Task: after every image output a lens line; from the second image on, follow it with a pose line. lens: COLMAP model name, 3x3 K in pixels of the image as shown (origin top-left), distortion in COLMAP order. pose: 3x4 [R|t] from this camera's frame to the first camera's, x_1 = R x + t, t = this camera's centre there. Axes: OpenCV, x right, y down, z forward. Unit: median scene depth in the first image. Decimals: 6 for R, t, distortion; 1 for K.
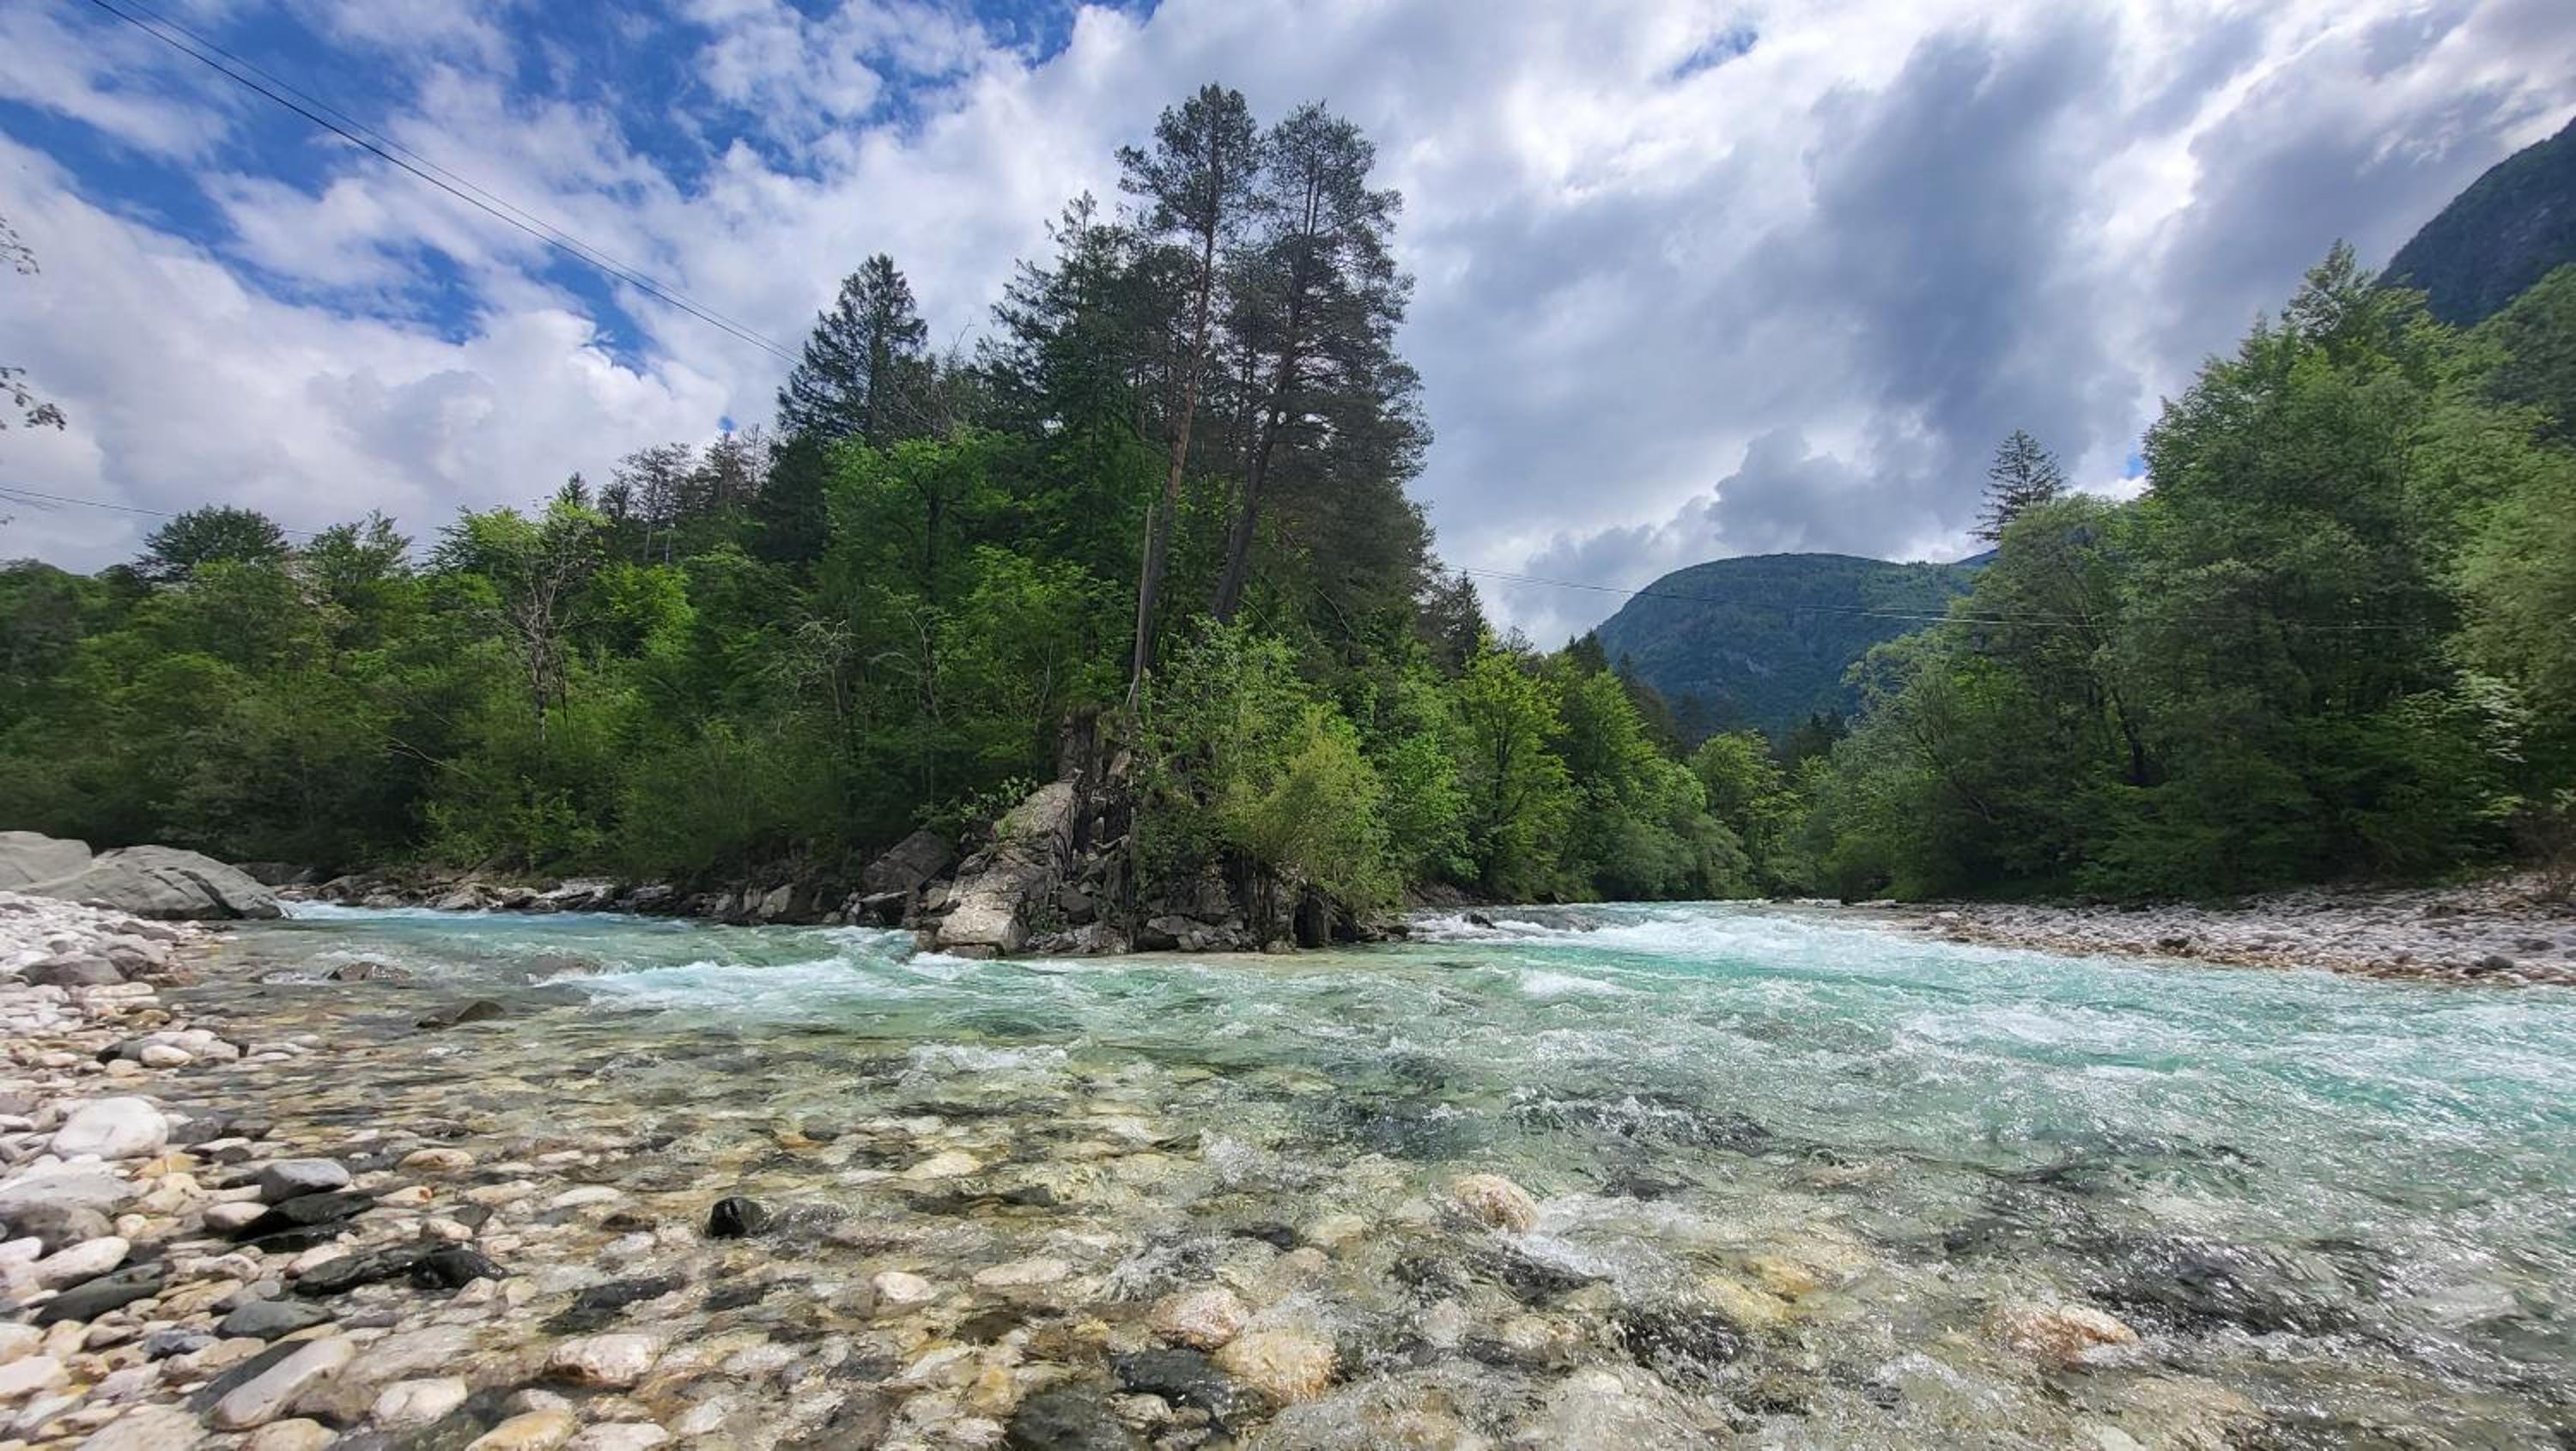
lens RADIAL K [[1023.3, 0, 1288.0], [0, 1023.3, 725.5], [0, 0, 1]] dist [-0.000467, -0.000450]
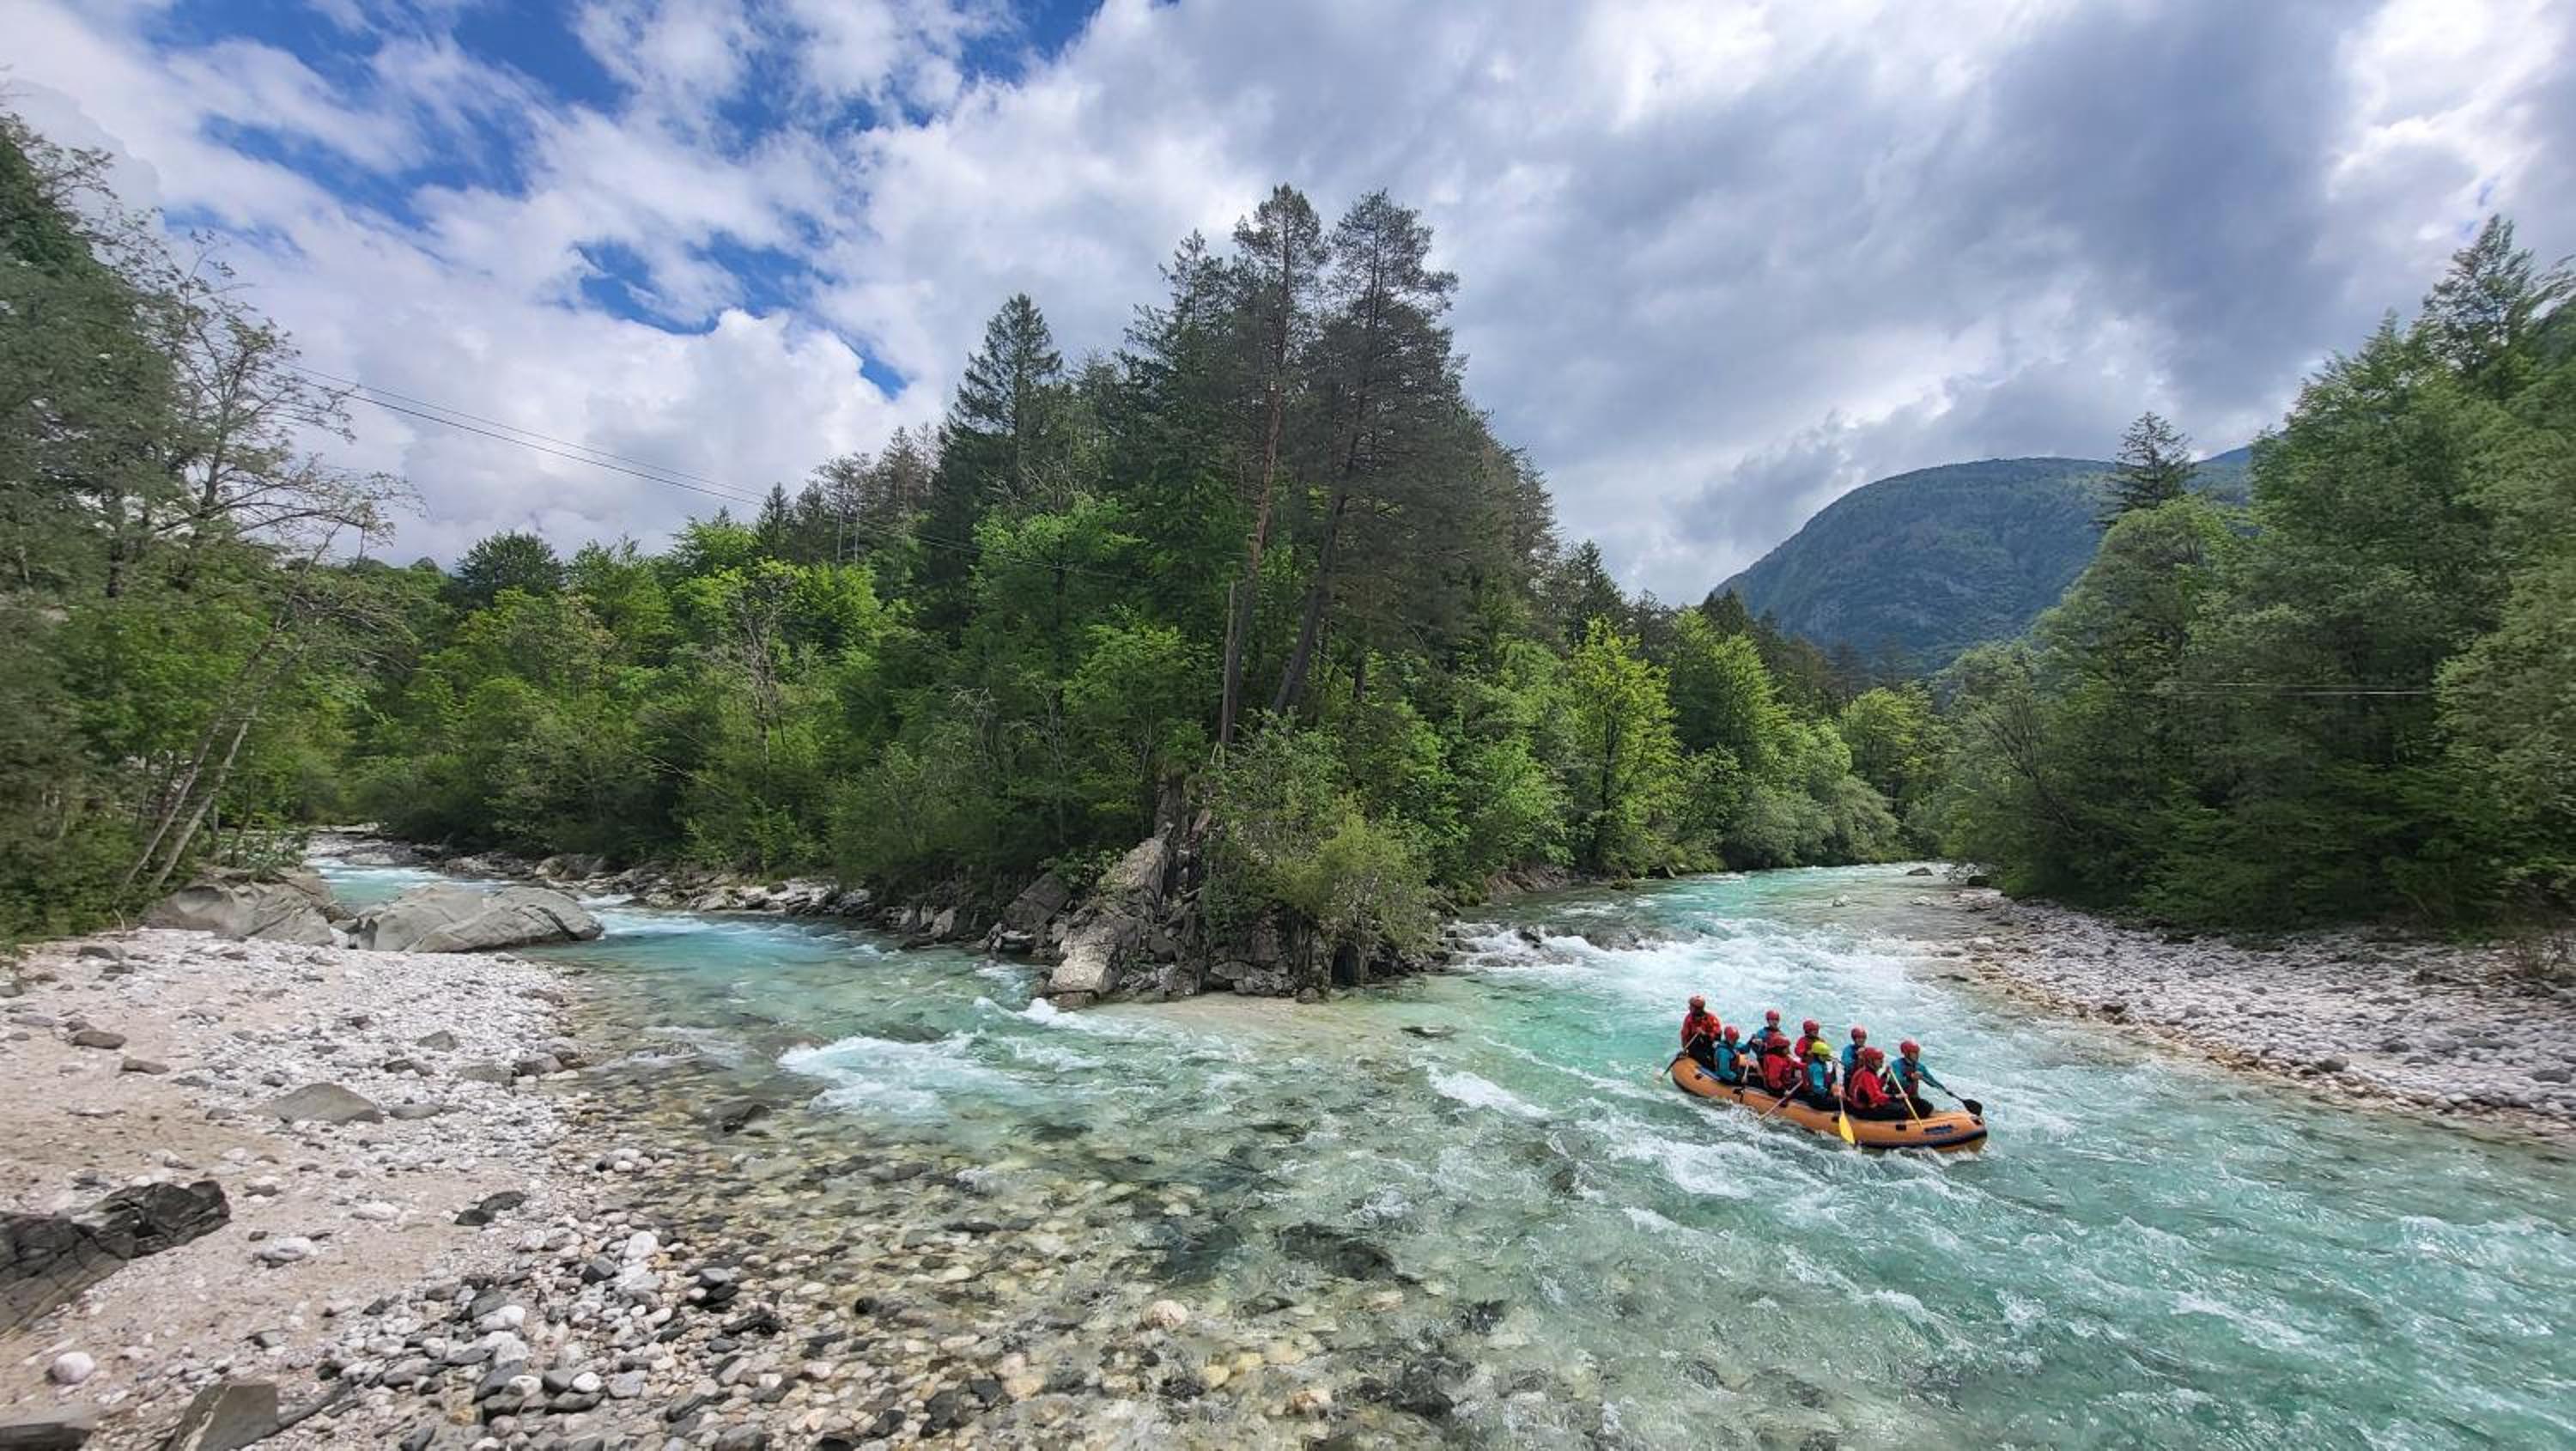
lens RADIAL K [[1023.3, 0, 1288.0], [0, 1023.3, 725.5], [0, 0, 1]] dist [-0.000467, -0.000450]
pose [[0.987804, -0.012548, -0.155198, 0.094104], [0.022827, 0.997649, 0.064624, -0.112684], [0.154022, -0.067378, 0.985767, -0.129476]]
